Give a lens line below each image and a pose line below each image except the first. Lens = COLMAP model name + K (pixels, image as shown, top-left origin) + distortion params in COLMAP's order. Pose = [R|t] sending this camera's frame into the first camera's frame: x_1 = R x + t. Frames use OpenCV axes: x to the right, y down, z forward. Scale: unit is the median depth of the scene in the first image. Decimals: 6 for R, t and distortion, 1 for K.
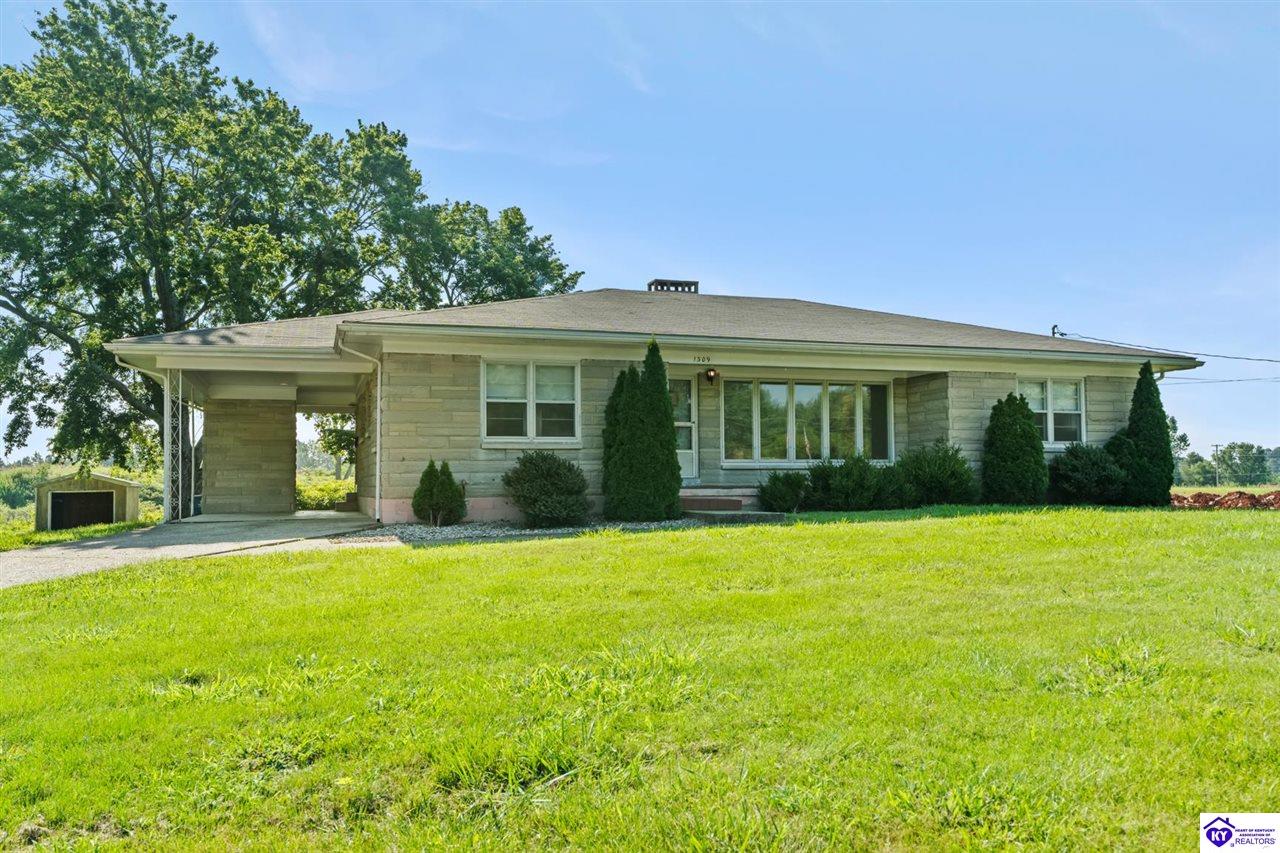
lens RADIAL K [[1026.2, 0, 637.9], [0, 1026.2, 409.3], [0, 0, 1]] dist [0.002463, 0.006047]
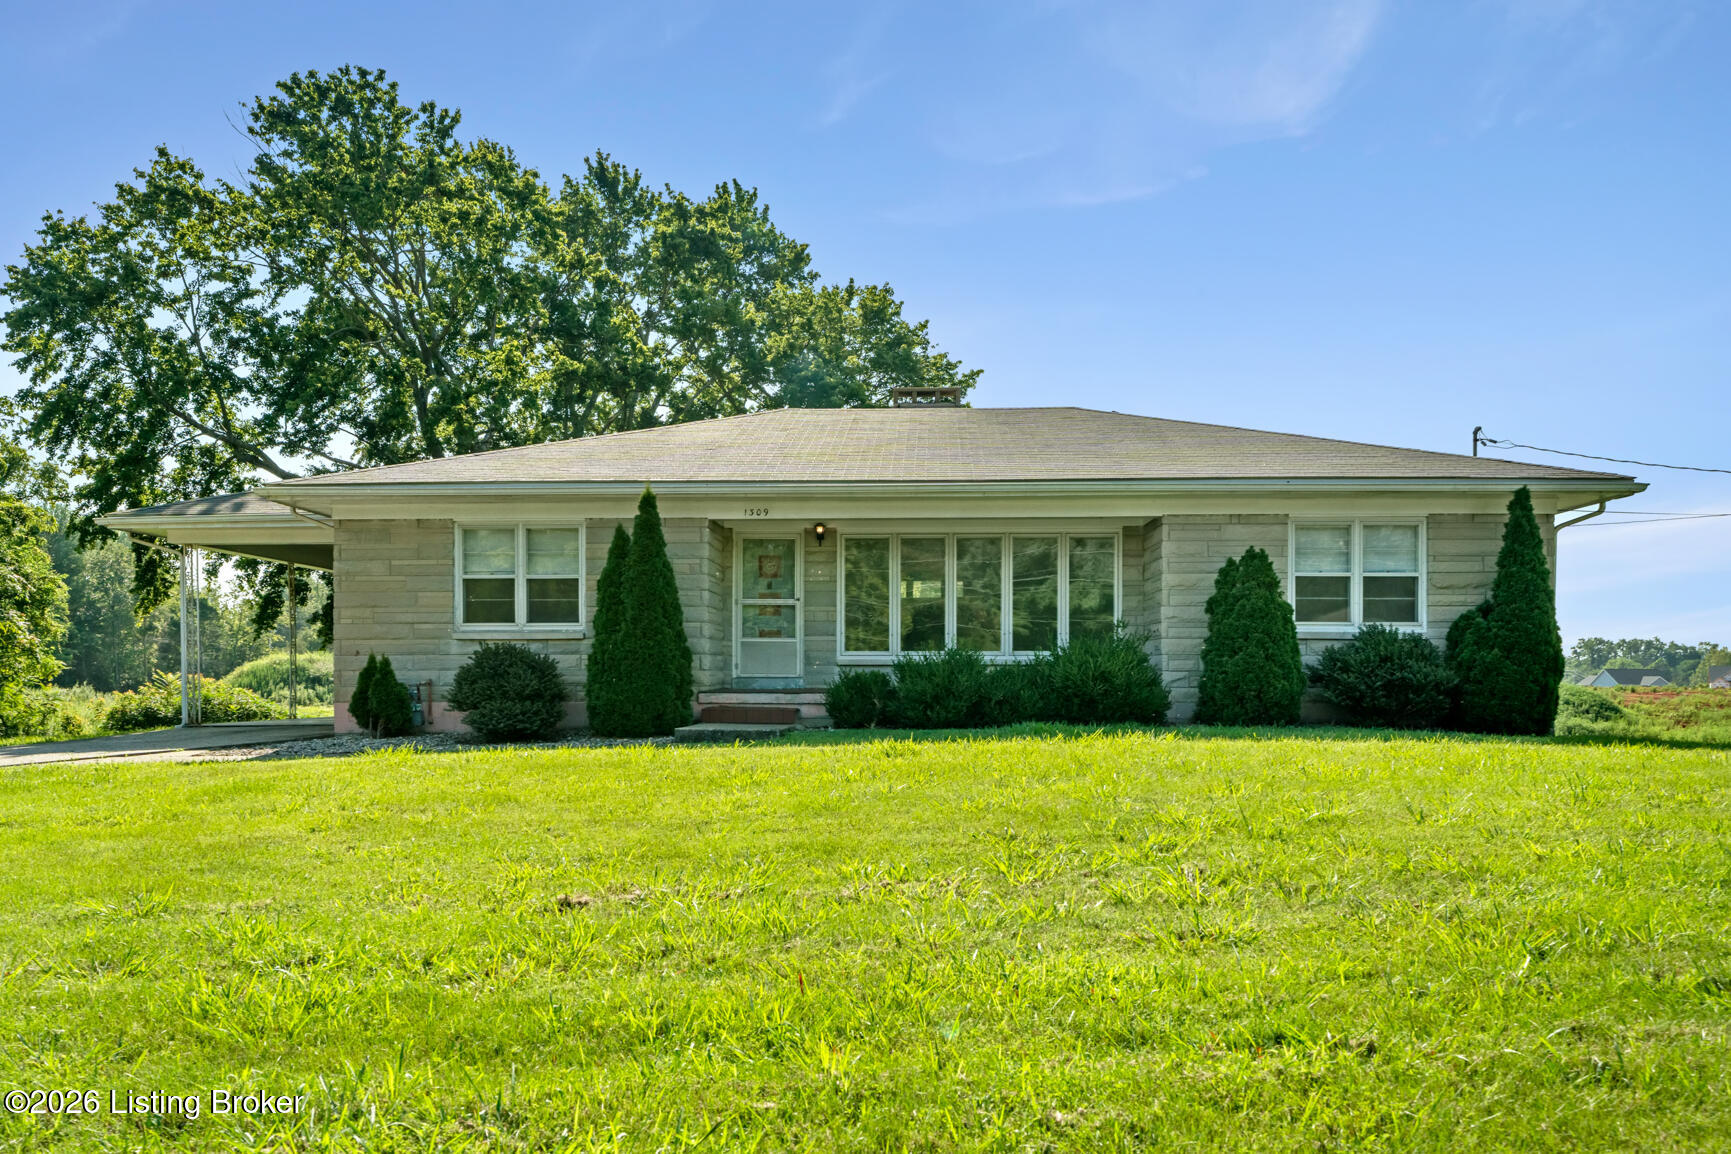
lens RADIAL K [[1506.4, 0, 860.4], [0, 1506.4, 658.8], [0, 0, 1]] dist [-0.000916, -0.004076]
pose [[0.932238, 0.003430, -0.361830, 0.486977], [0.019987, 0.997940, 0.060956, -0.008995], [0.361294, -0.064057, 0.930249, 0.043075]]
